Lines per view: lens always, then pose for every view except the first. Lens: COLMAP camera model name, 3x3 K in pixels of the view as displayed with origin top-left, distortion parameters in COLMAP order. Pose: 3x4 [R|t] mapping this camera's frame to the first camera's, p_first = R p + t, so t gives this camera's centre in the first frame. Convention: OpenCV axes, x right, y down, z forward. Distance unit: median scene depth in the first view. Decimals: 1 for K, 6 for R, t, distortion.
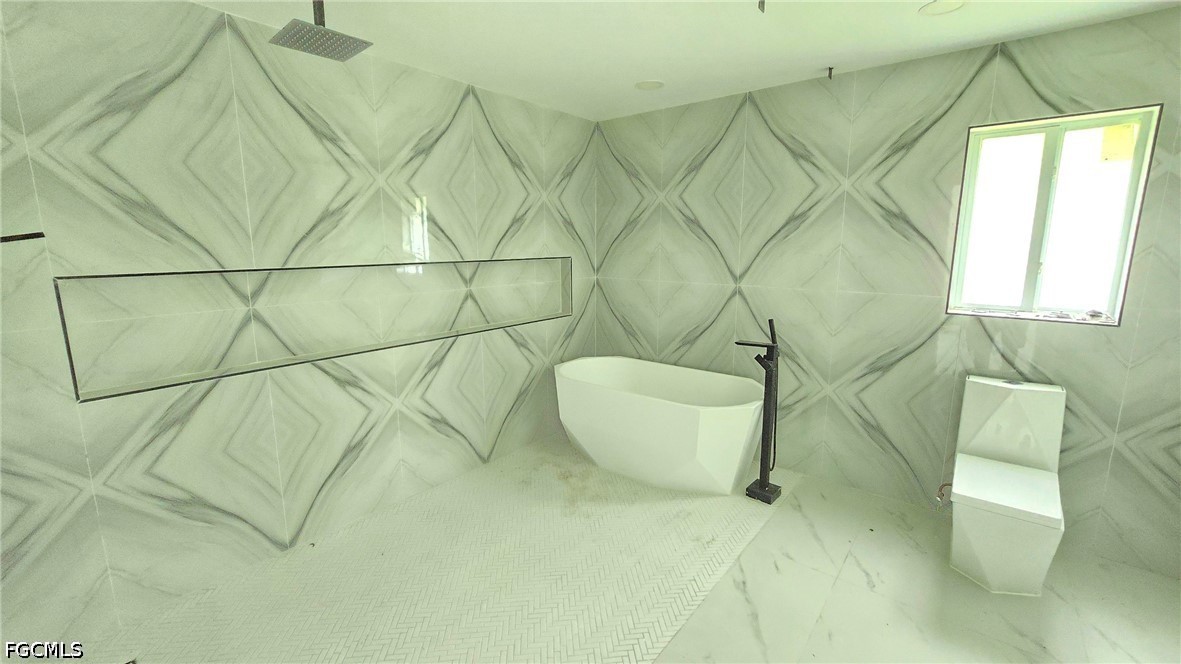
lens RADIAL K [[486.5, 0, 591.8], [0, 486.5, 328.5], [0, 0, 1]] dist [0.000148, 0.000404]
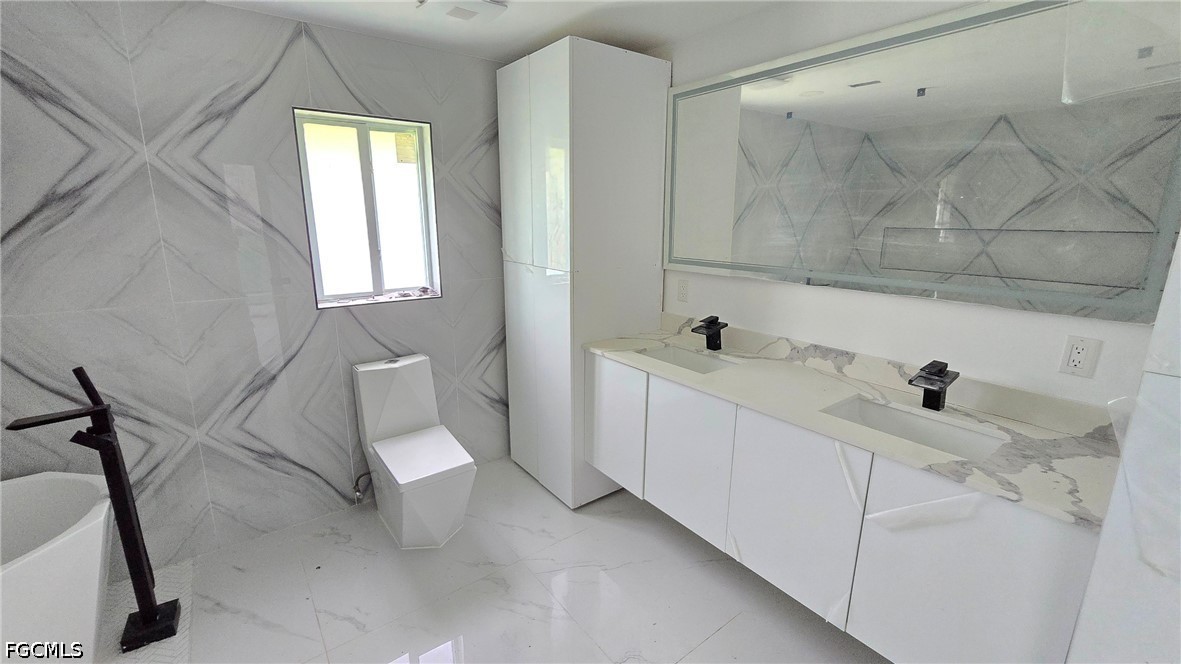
lens RADIAL K [[486.5, 0, 591.8], [0, 486.5, 328.5], [0, 0, 1]] dist [0.000148, 0.000404]
pose [[0.248410, -0.208639, 0.945919, -0.035944], [0.178895, 0.969611, 0.166885, -0.058666], [-0.951992, 0.127764, 0.278186, 0.248035]]
